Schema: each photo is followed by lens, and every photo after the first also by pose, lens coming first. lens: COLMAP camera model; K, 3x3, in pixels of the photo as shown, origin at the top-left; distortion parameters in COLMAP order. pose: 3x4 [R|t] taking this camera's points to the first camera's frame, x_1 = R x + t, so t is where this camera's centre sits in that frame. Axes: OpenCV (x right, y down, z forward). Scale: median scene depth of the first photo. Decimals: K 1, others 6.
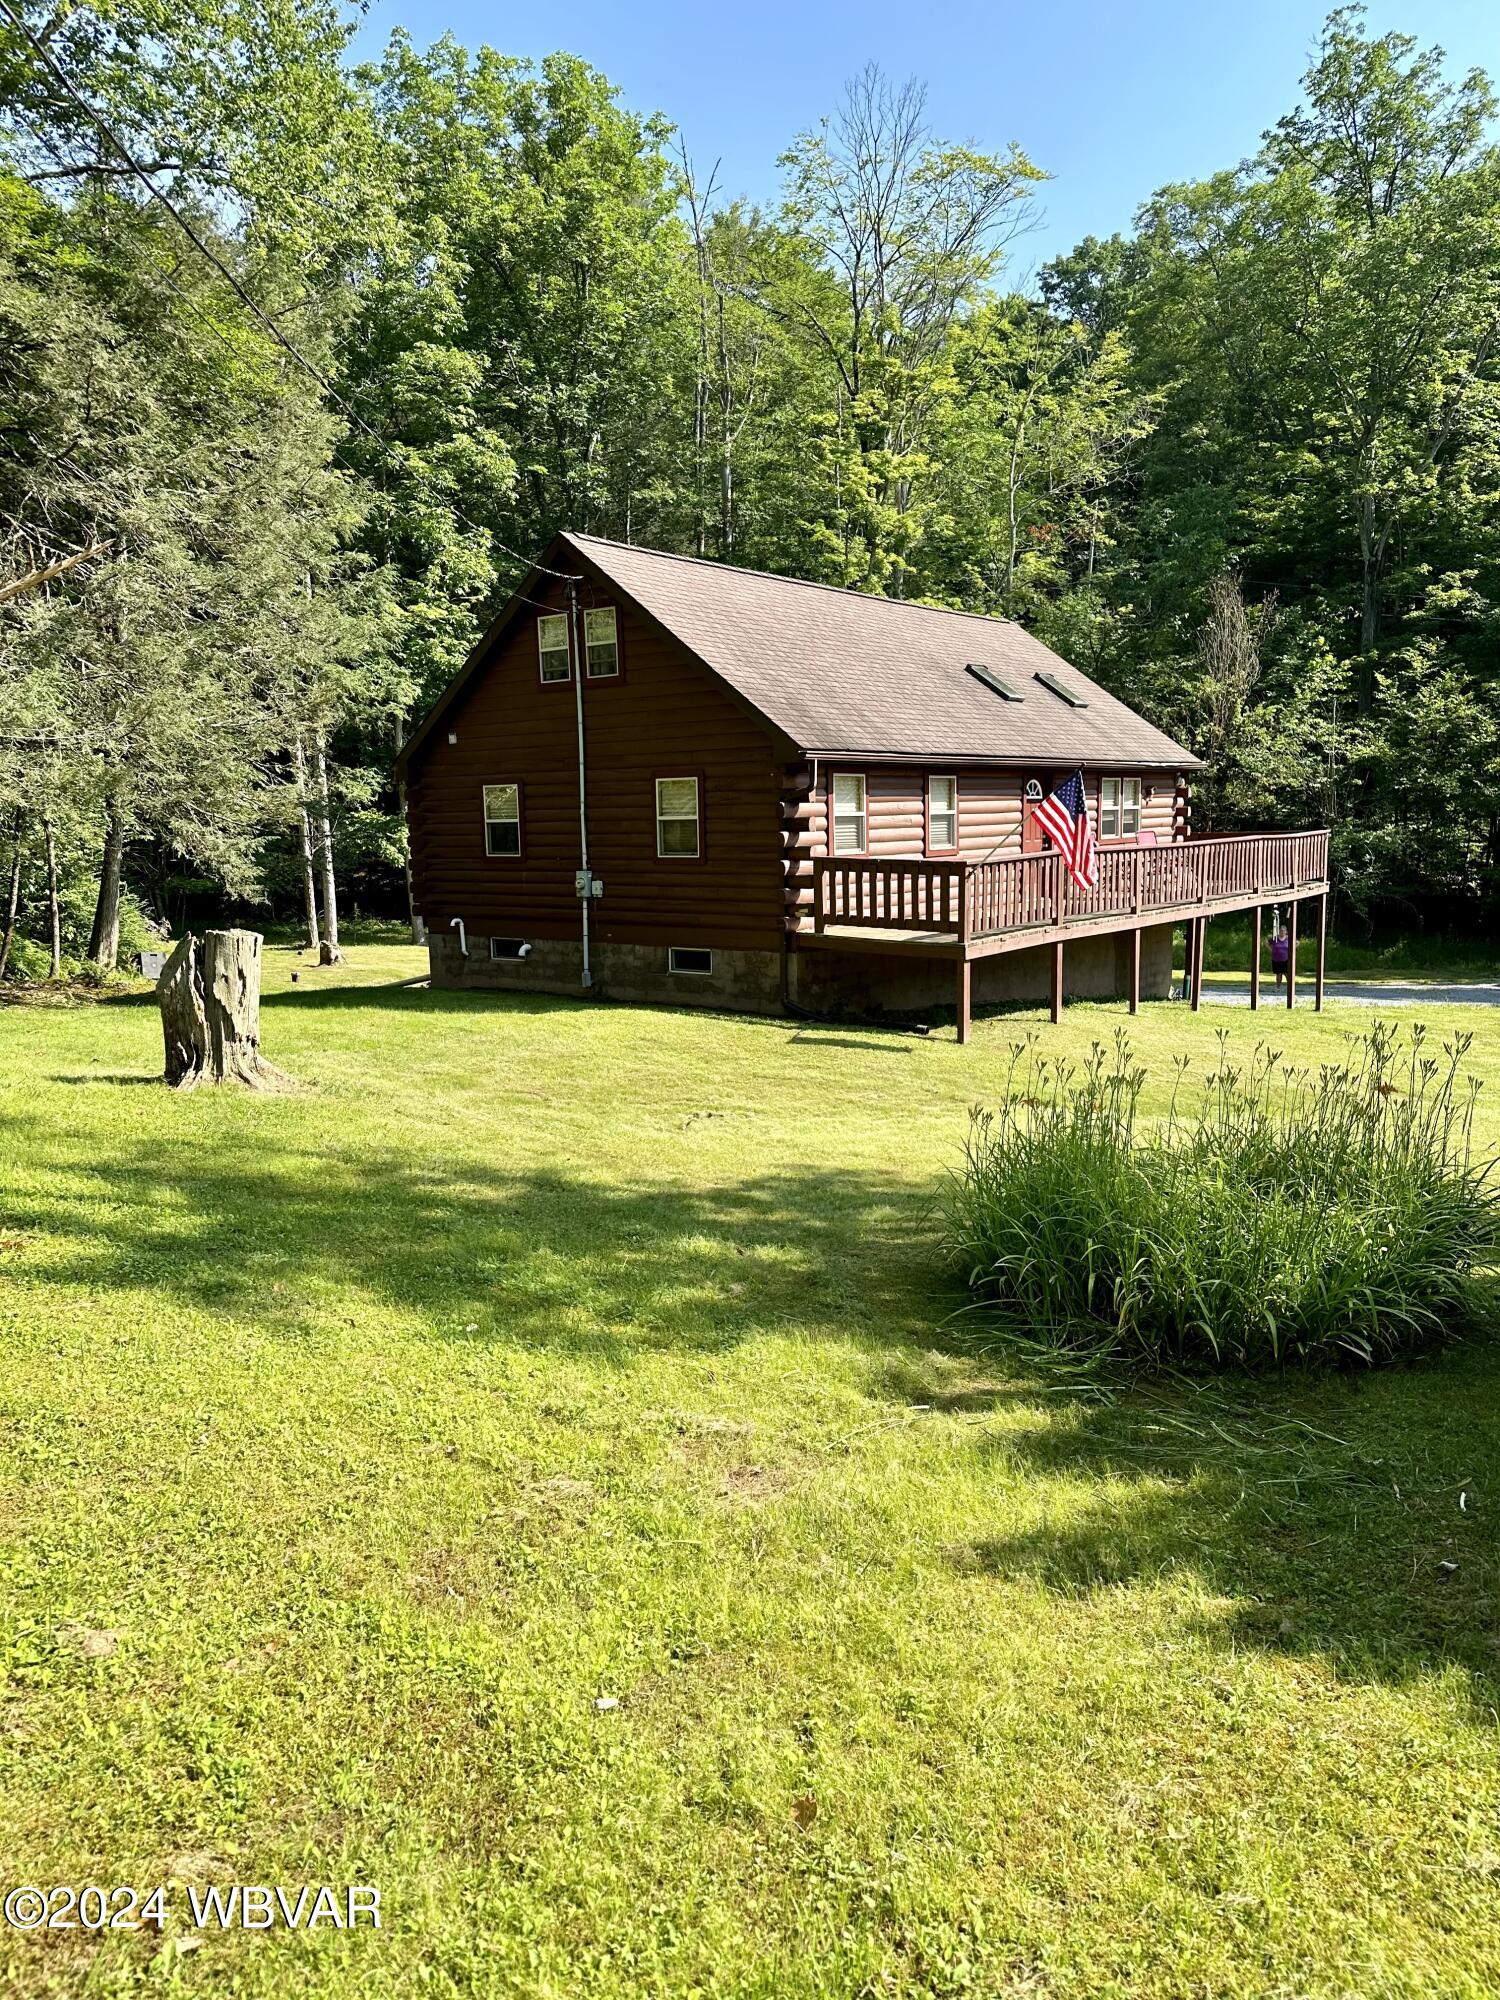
lens RADIAL K [[1381.7, 0, 750.0], [0, 1381.7, 1000.0], [0, 0, 1]] dist [0.103809, -0.151069]
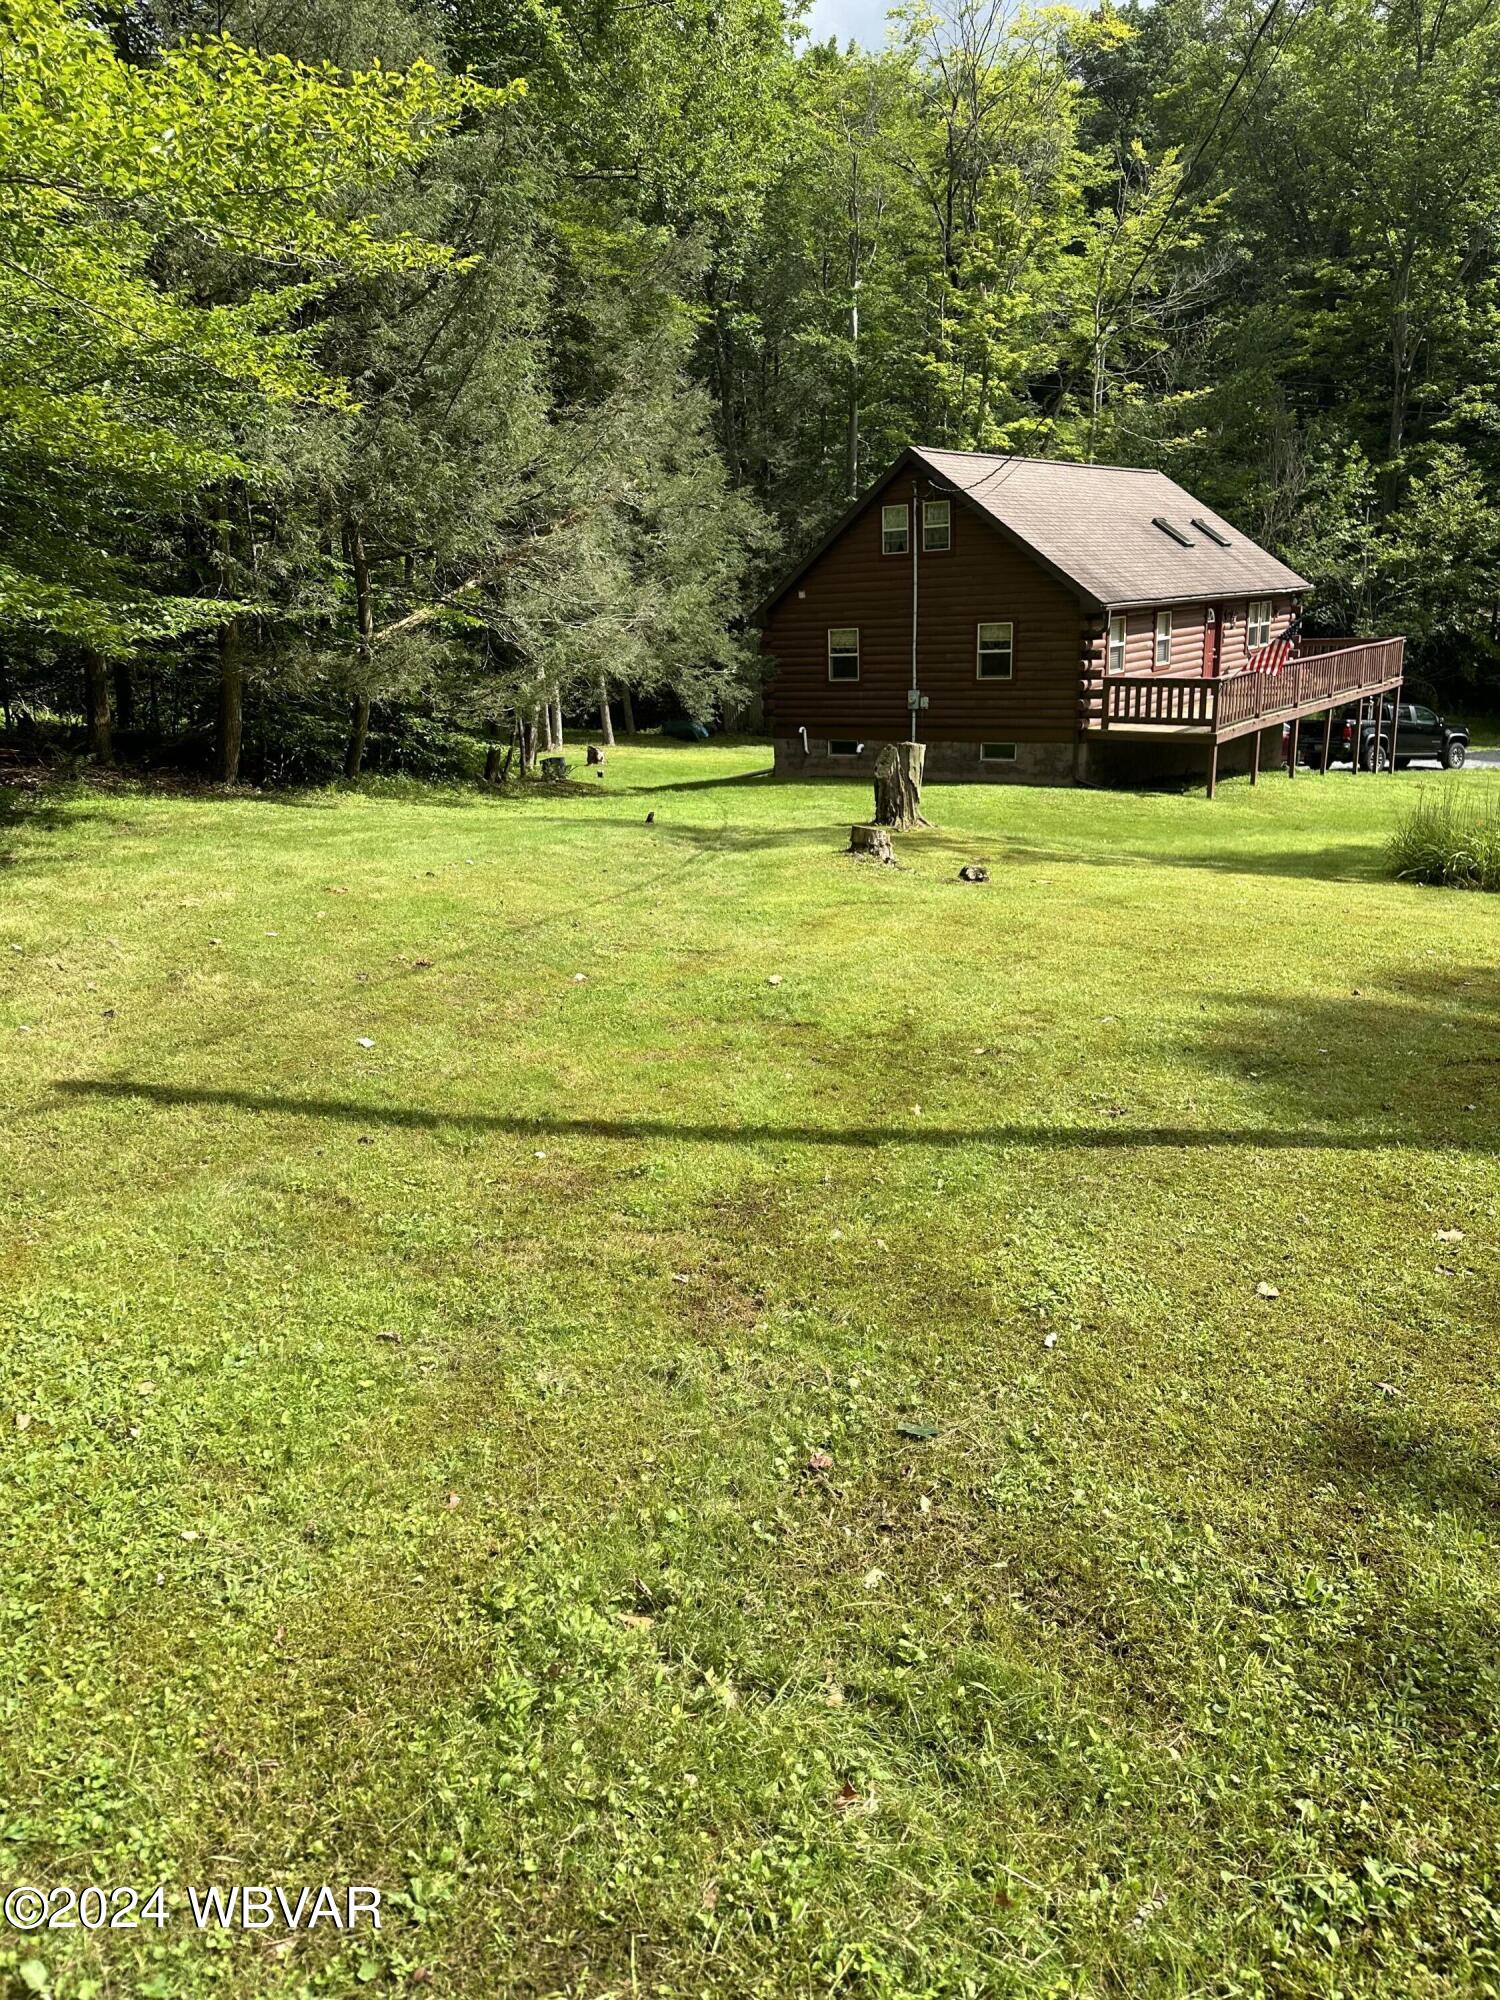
lens RADIAL K [[1405.8, 0, 743.3], [0, 1405.8, 1052.7], [0, 0, 1]] dist [-0.010350, -0.006310]
pose [[0.998916, -0.041991, 0.020108, -0.333882], [0.037688, 0.982890, 0.180295, 0.006245], [-0.027334, -0.179342, 0.983407, -0.472916]]
